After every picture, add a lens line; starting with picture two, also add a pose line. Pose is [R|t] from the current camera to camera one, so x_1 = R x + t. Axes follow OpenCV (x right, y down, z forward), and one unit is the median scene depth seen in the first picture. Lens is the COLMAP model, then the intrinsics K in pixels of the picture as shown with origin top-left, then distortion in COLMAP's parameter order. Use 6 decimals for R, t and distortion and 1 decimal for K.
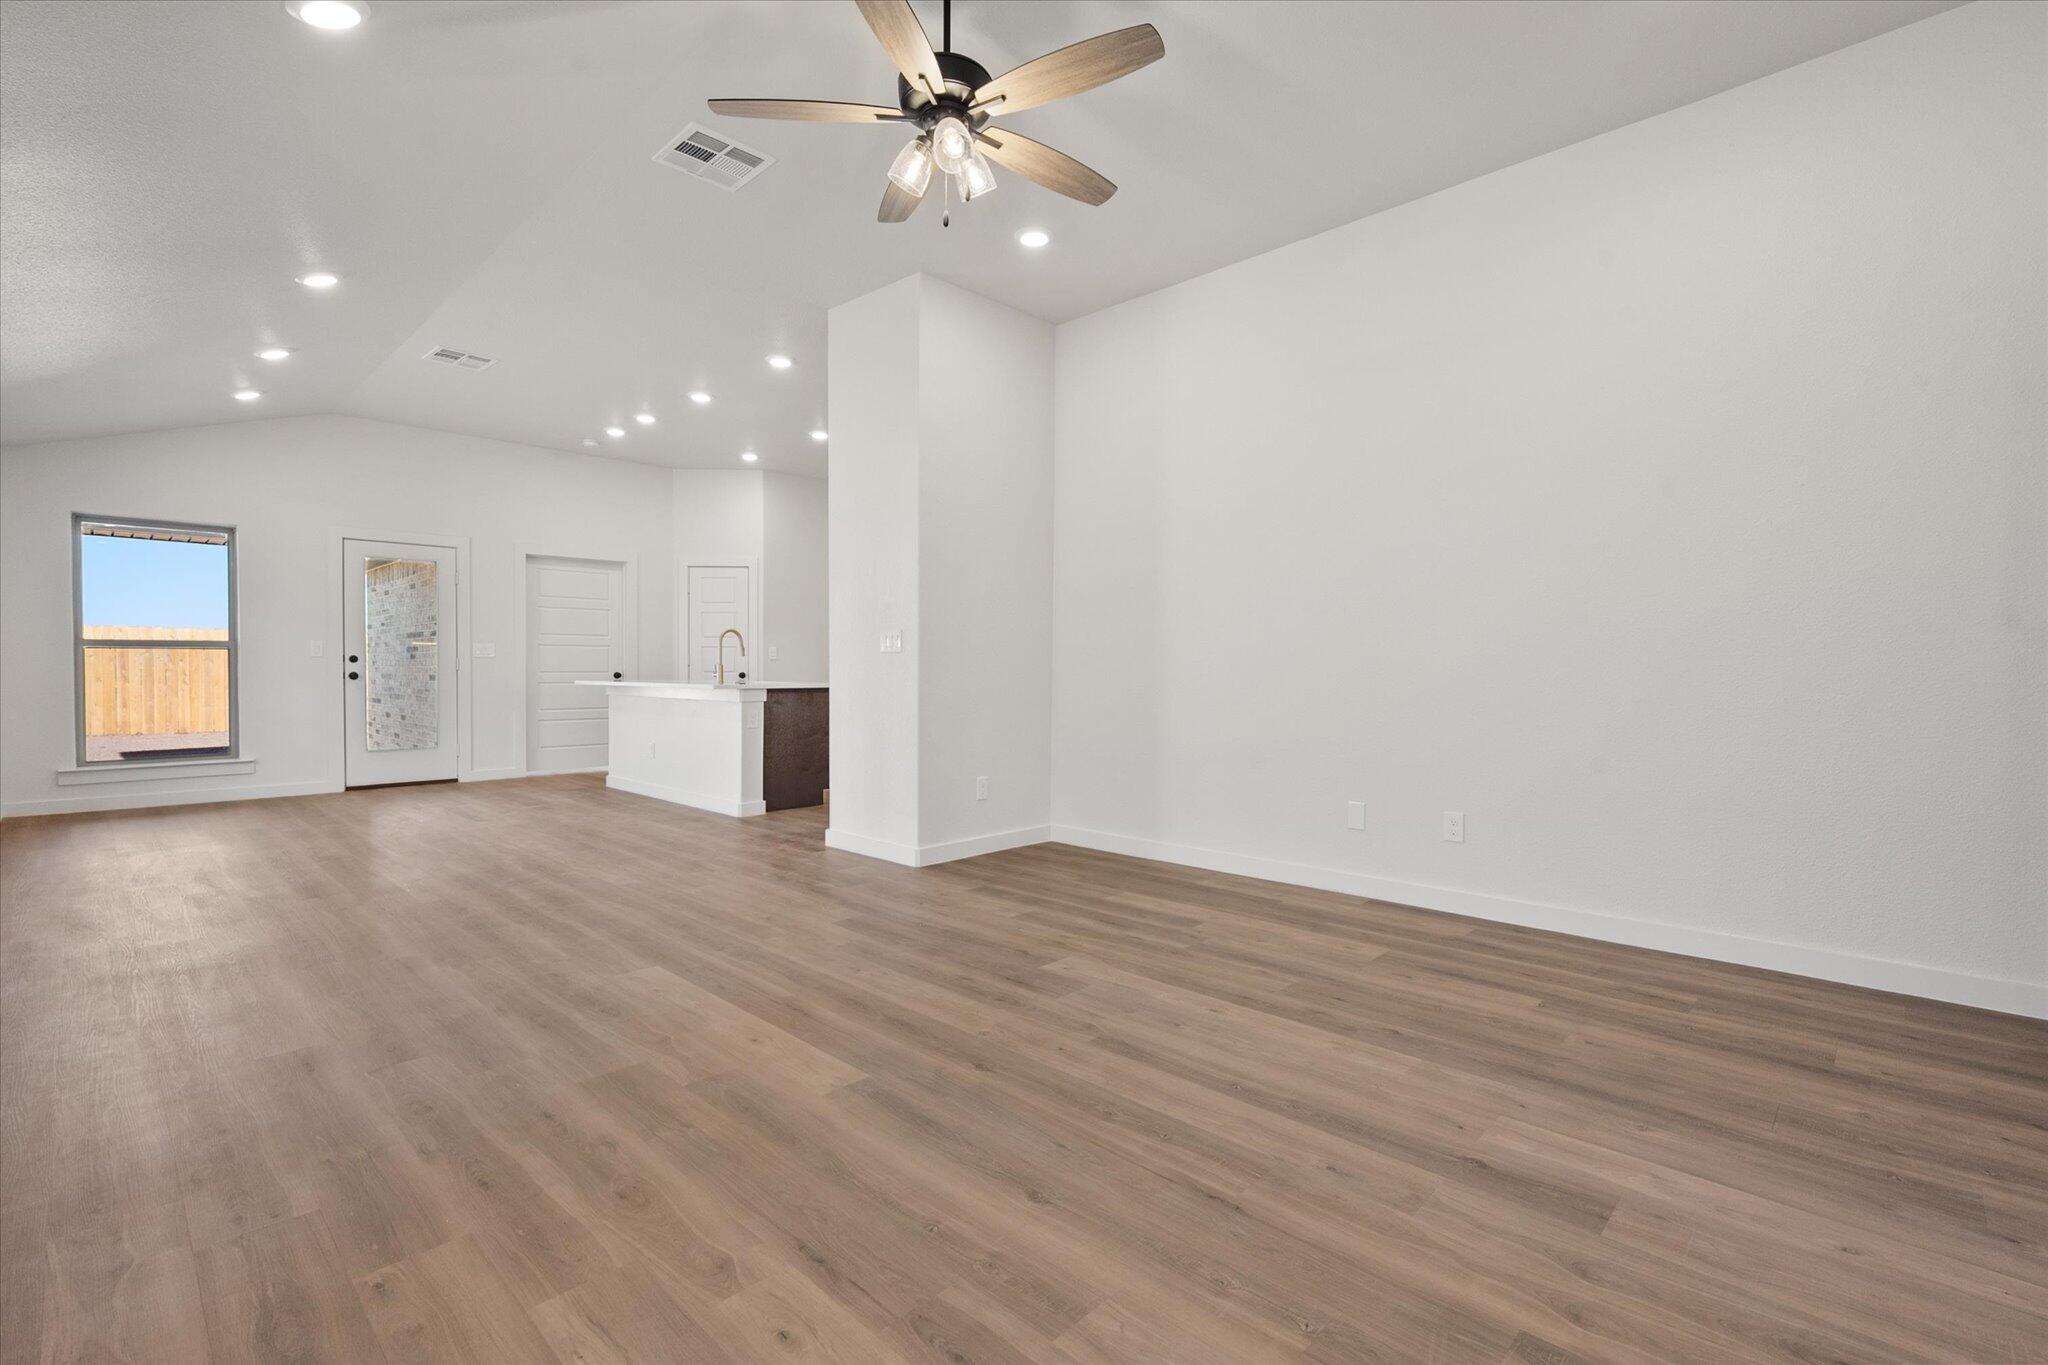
lens RADIAL K [[894.7, 0, 1024.0], [0, 894.7, 682.5], [0, 0, 1]] dist [-0.017775, 0.000027]
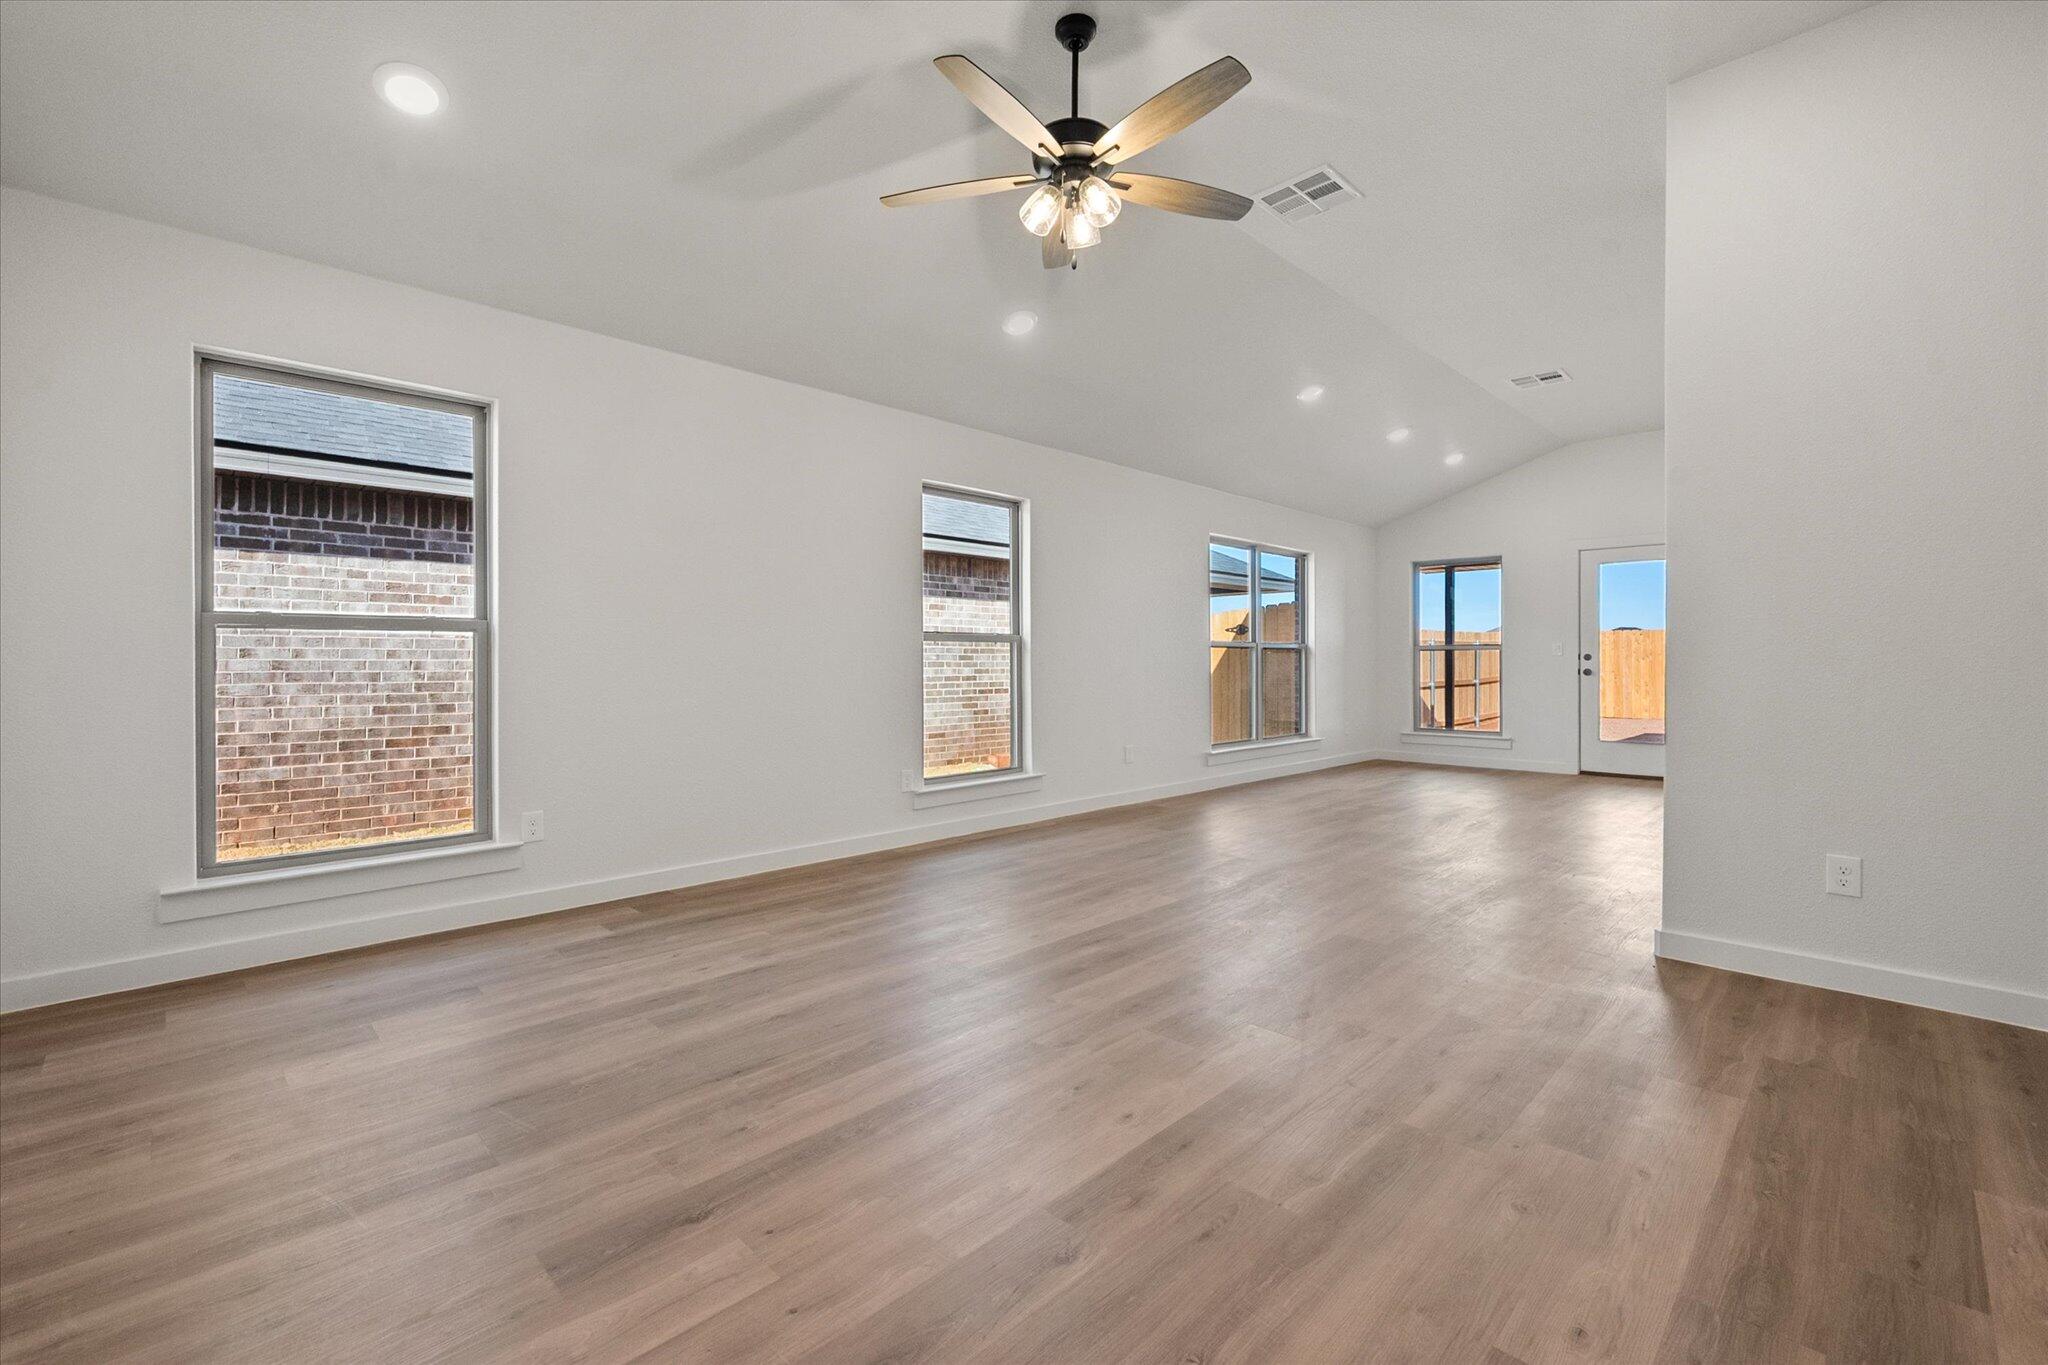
lens RADIAL K [[871.6, 0, 1077.0], [0, 871.6, 662.0], [0, 0, 1]] dist [0.055028, -0.024219]
pose [[0.037967, 0.008427, -0.999243, 1.031424], [-0.024454, 0.999673, 0.007501, -0.040692], [0.998980, 0.024151, 0.038160, 0.954156]]
